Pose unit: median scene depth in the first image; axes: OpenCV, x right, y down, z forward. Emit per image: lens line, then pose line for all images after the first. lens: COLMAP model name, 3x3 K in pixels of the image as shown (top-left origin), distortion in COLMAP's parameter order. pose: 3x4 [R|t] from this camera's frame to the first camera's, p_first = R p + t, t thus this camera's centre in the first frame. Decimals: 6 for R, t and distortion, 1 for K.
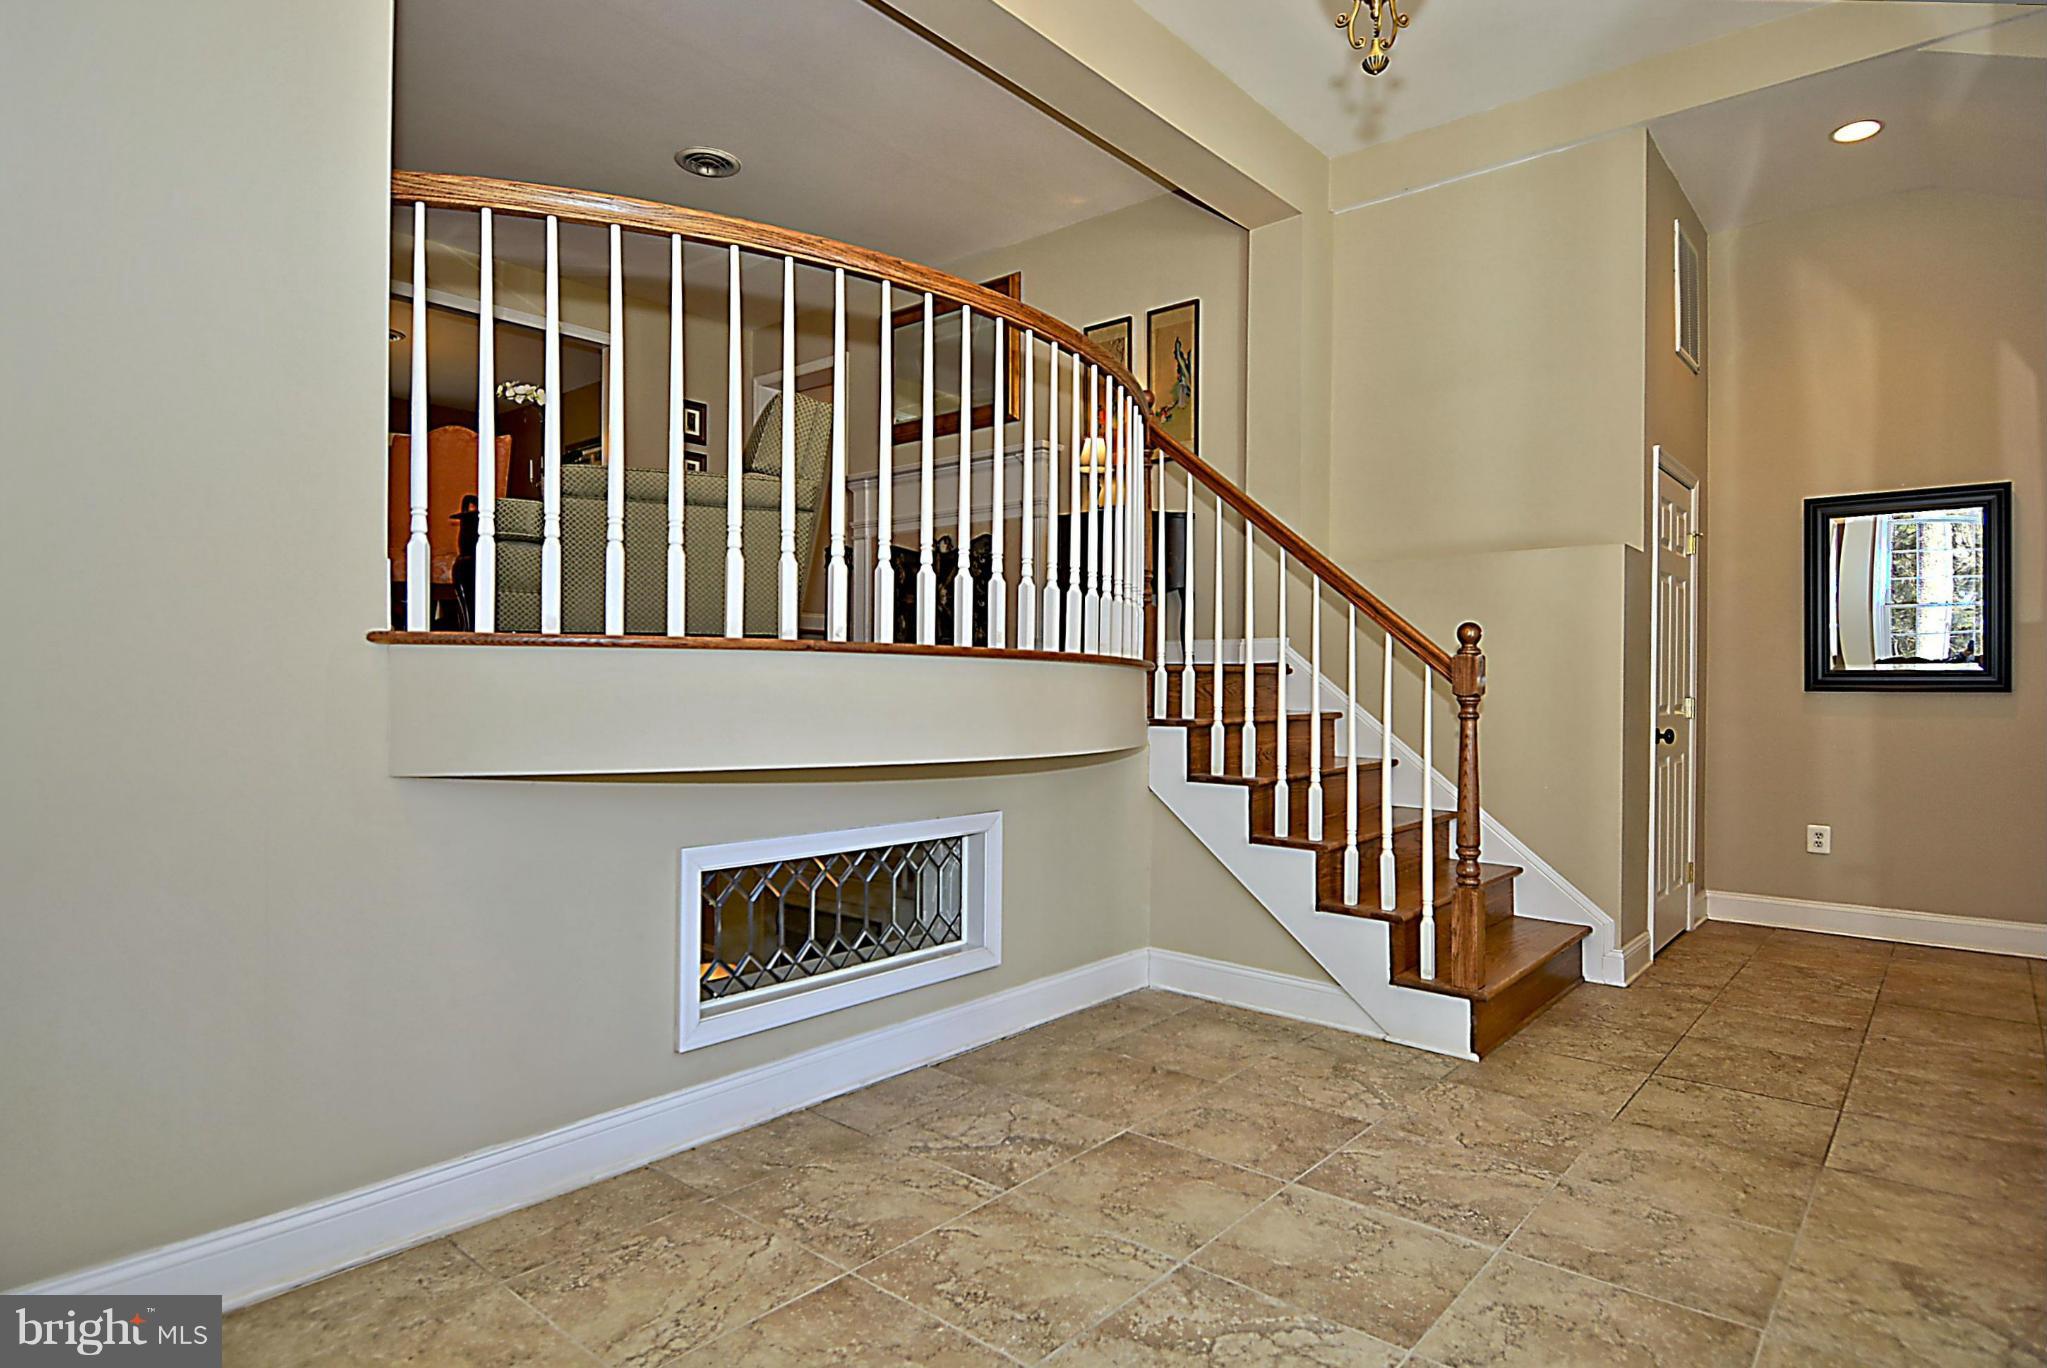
lens RADIAL K [[1080.0, 0, 1047.9], [0, 1080.0, 682.3], [0, 0, 1]] dist [0.001301, -0.028505]
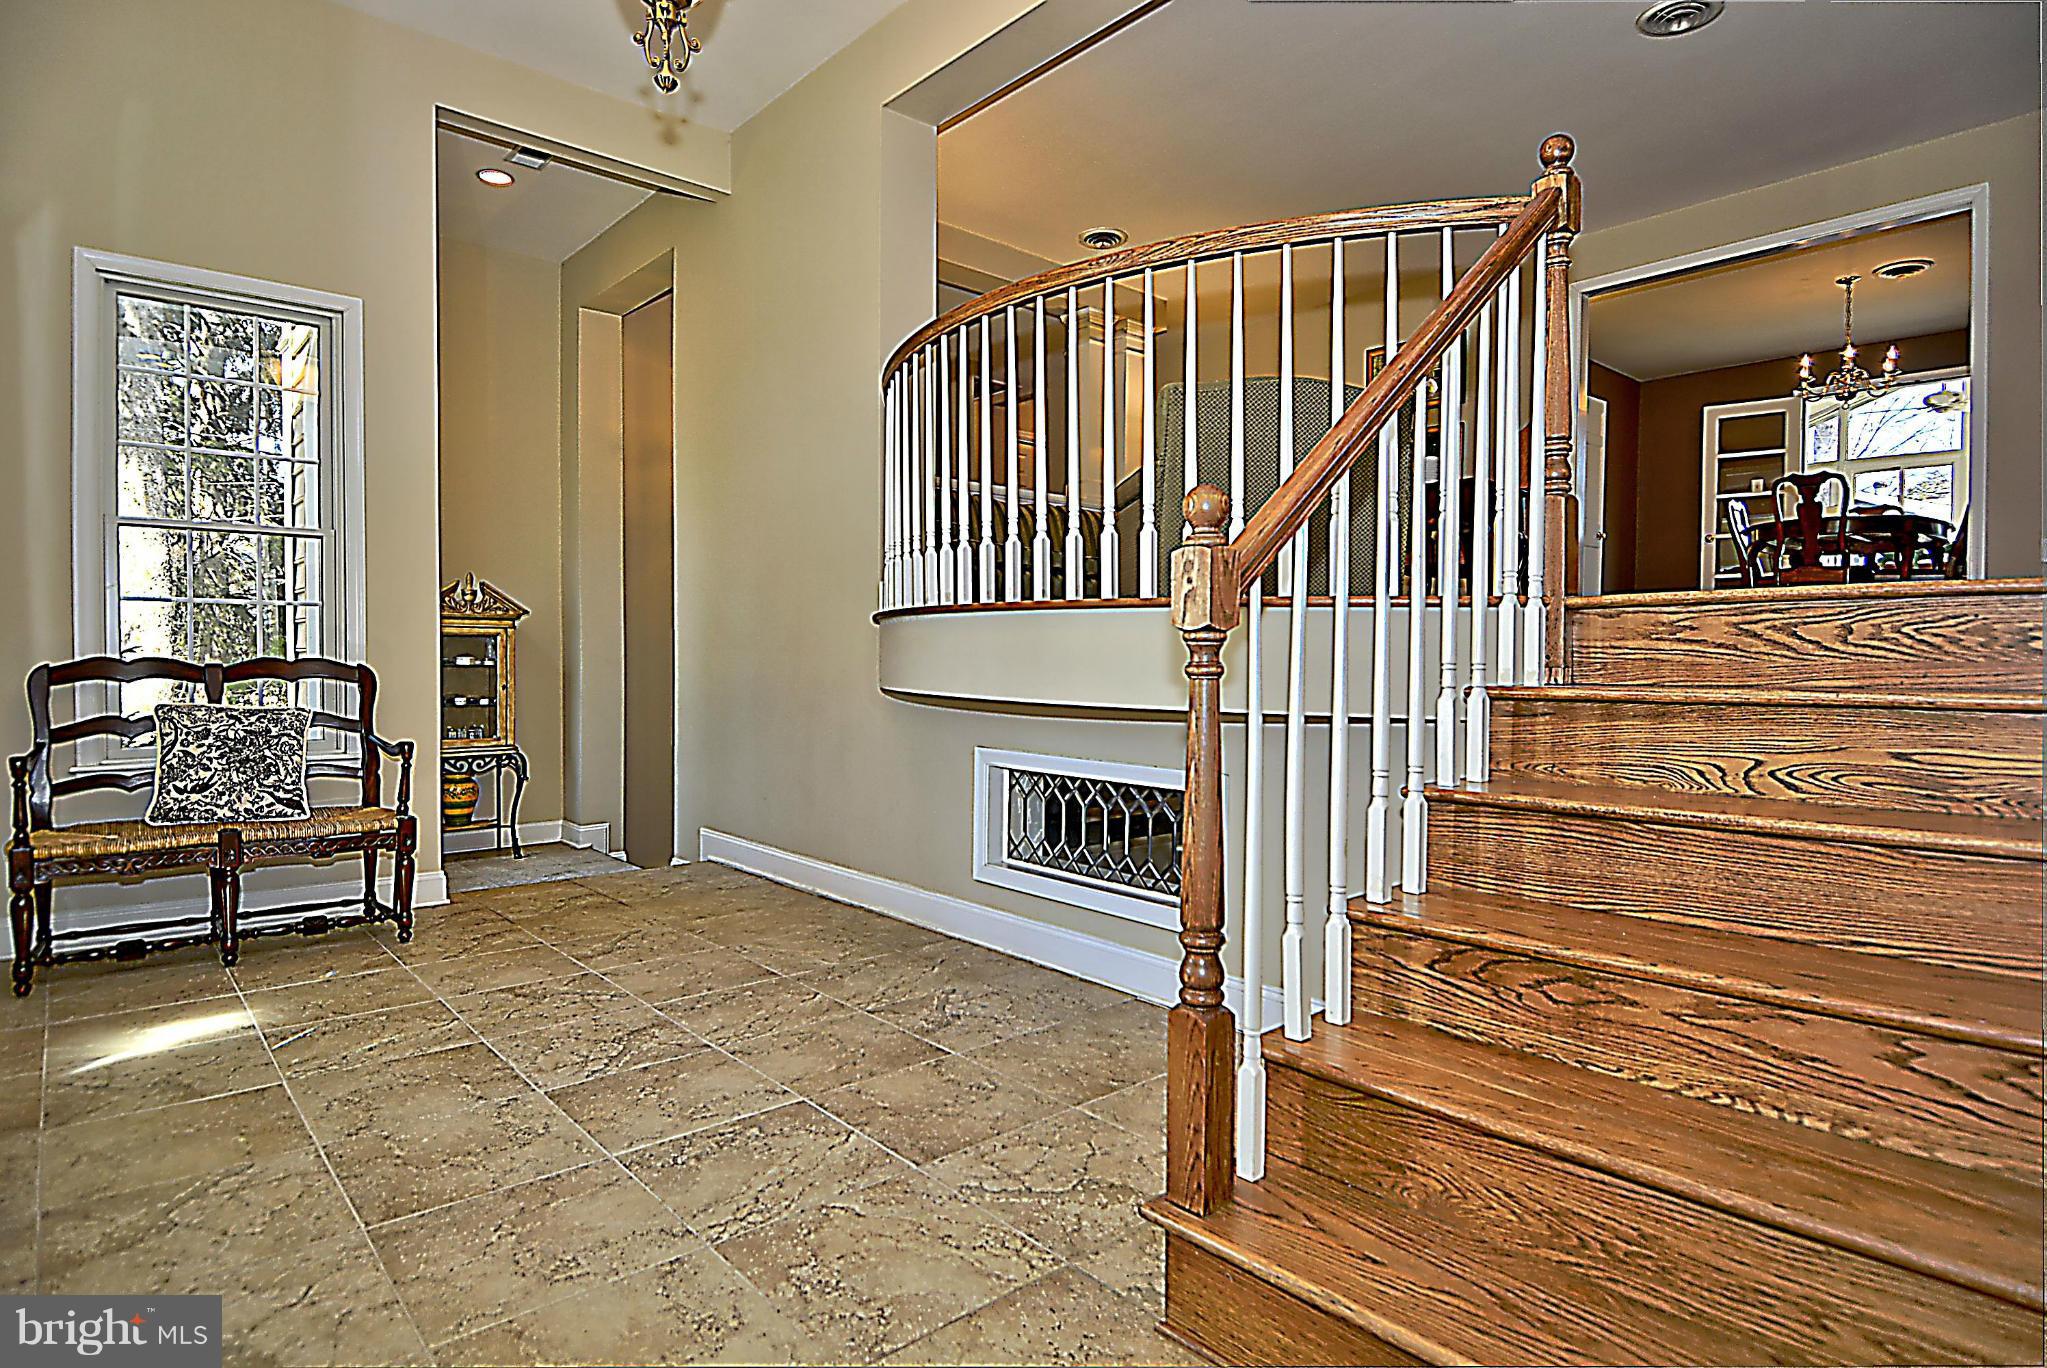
lens RADIAL K [[1080.0, 0, 1047.9], [0, 1080.0, 682.3], [0, 0, 1]] dist [0.001301, -0.028505]
pose [[-0.106980, 0.022266, -0.994012, 1.129146], [-0.008712, 0.999690, 0.023330, 0.026744], [0.994223, 0.011155, -0.106753, 1.223699]]
